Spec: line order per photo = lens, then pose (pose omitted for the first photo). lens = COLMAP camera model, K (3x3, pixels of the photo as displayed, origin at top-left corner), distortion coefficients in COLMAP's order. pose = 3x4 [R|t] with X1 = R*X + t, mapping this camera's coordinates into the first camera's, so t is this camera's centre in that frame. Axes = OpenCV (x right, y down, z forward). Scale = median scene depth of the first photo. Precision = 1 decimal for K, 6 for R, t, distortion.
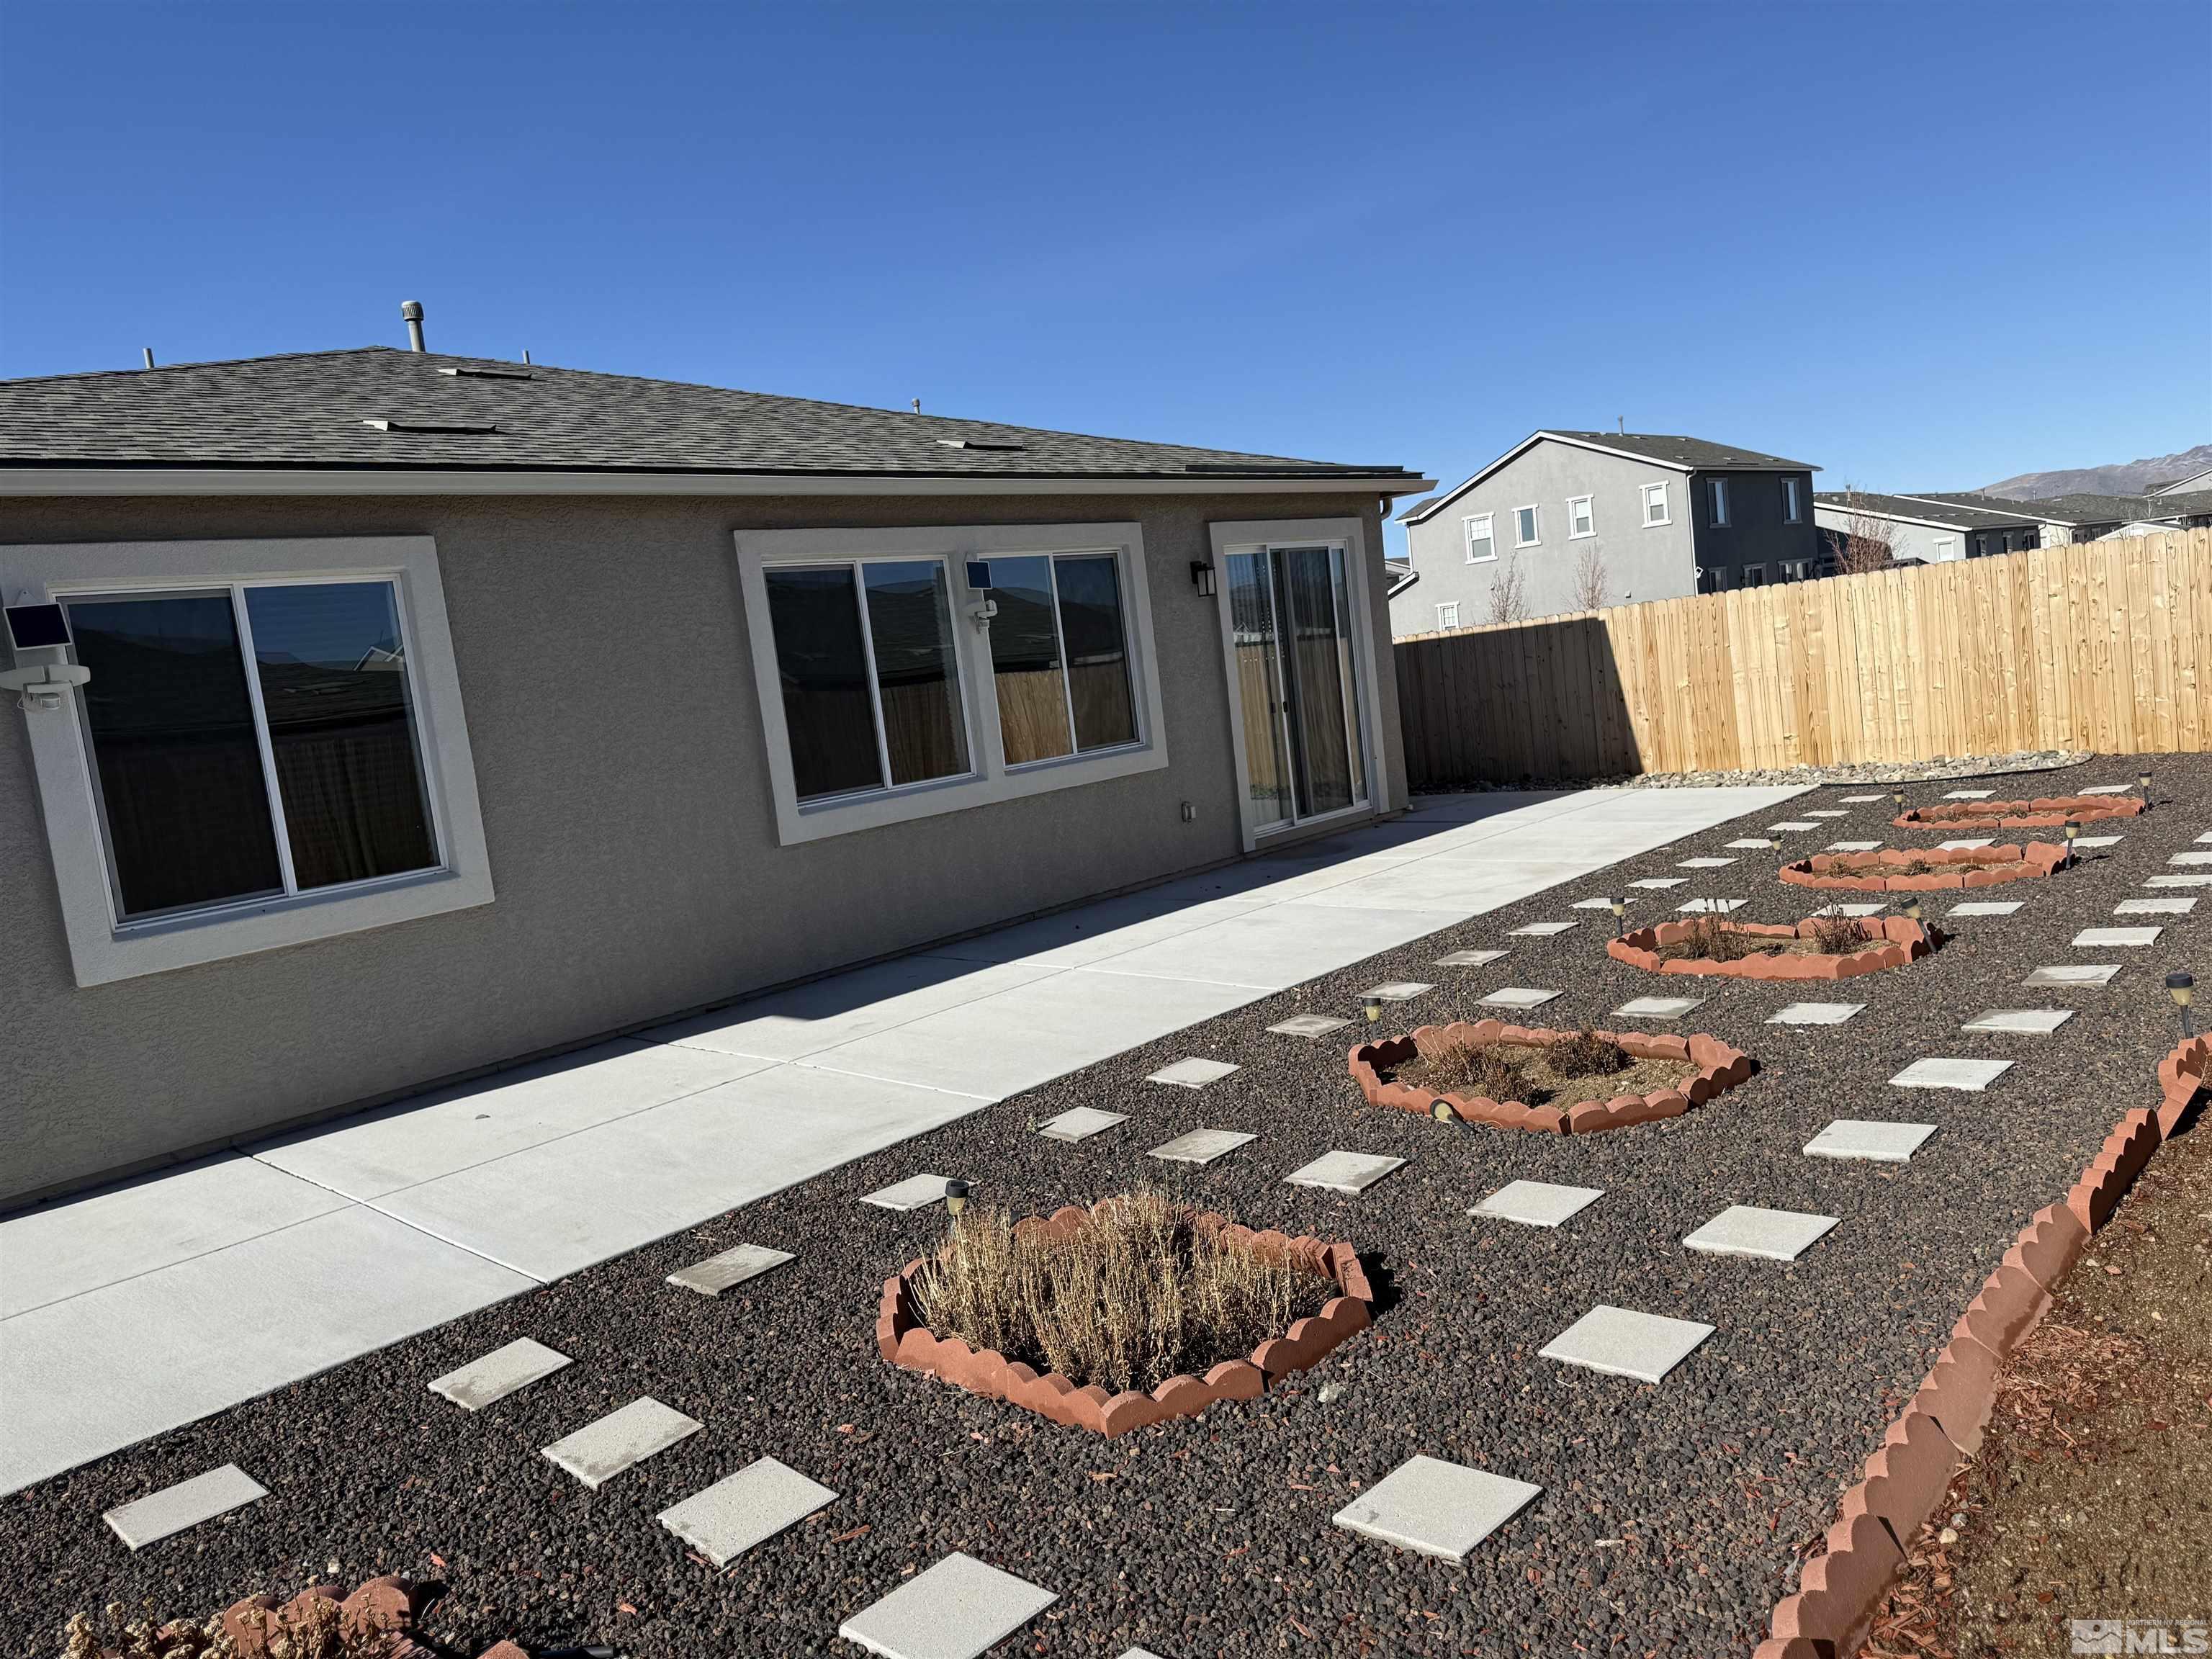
lens RADIAL K [[1529.4, 0, 1099.3], [0, 1529.4, 823.0], [0, 0, 1]] dist [0.135068, -0.222399]
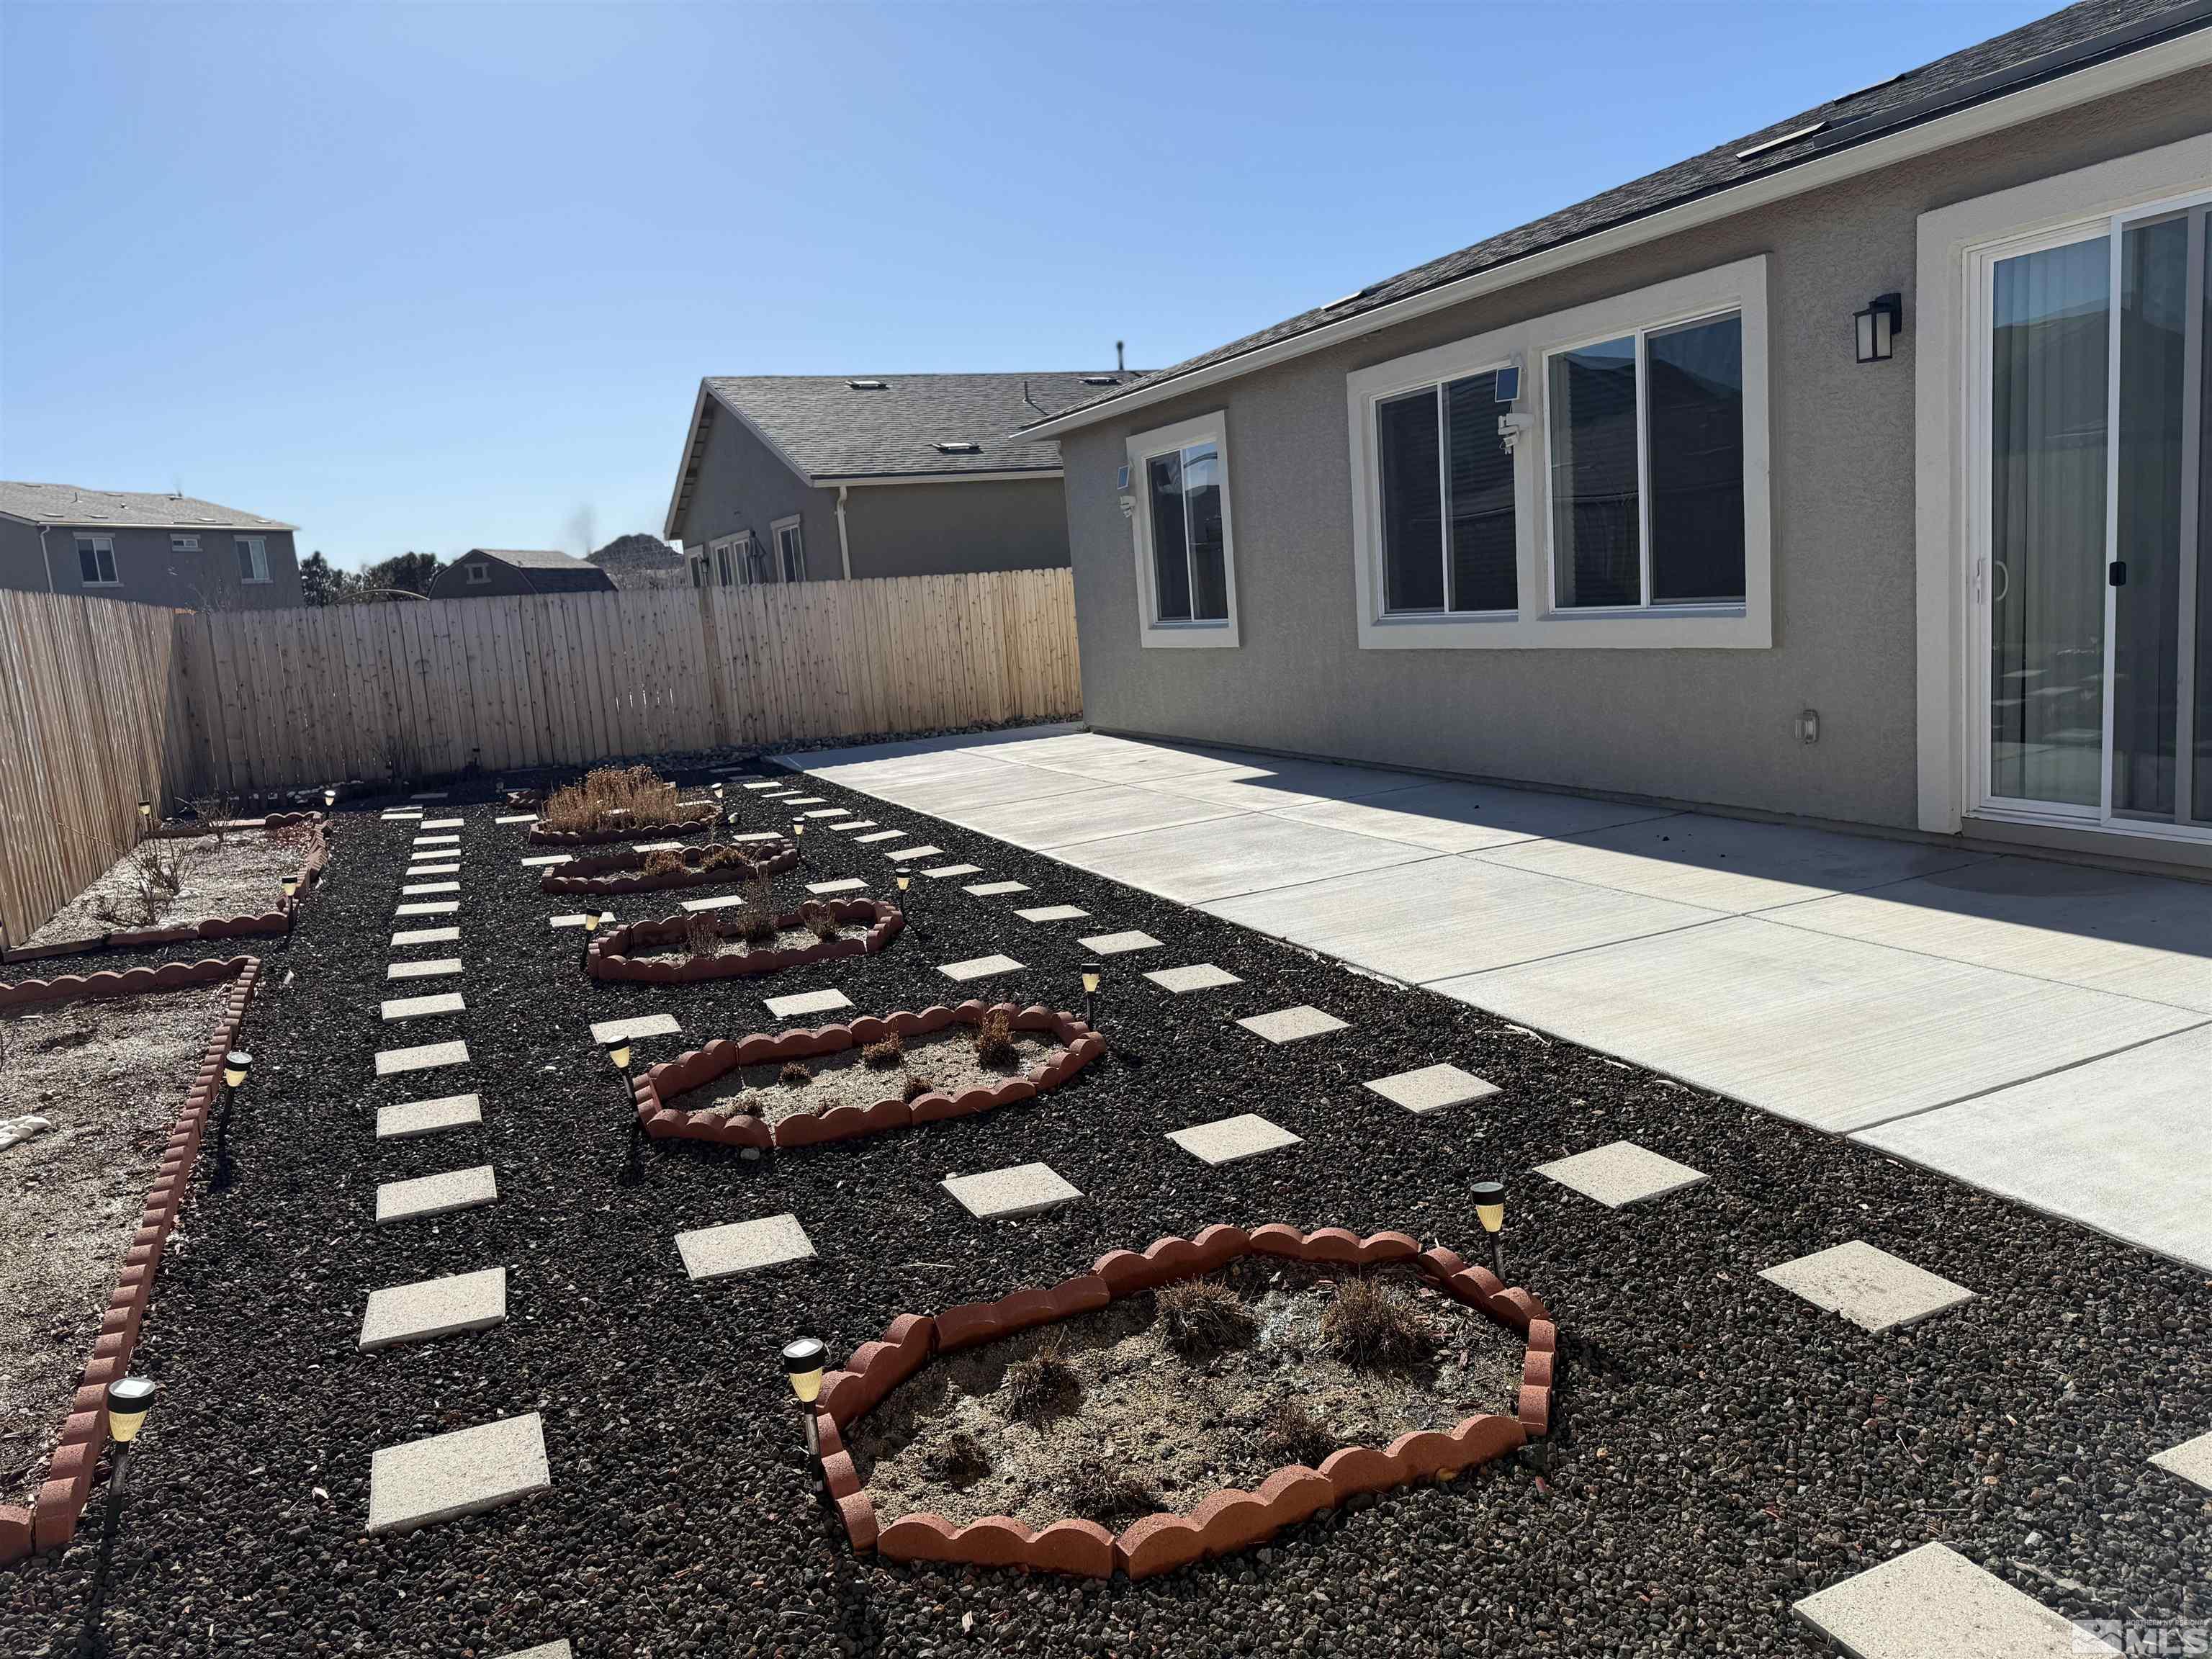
lens RADIAL K [[1529.4, 0, 1099.3], [0, 1529.4, 823.0], [0, 0, 1]] dist [0.135068, -0.222399]
pose [[-0.380607, 0.301693, -0.874139, 0.685095], [0.048443, 0.950491, 0.306952, -0.167384], [0.923467, 0.074482, -0.376378, 0.924933]]
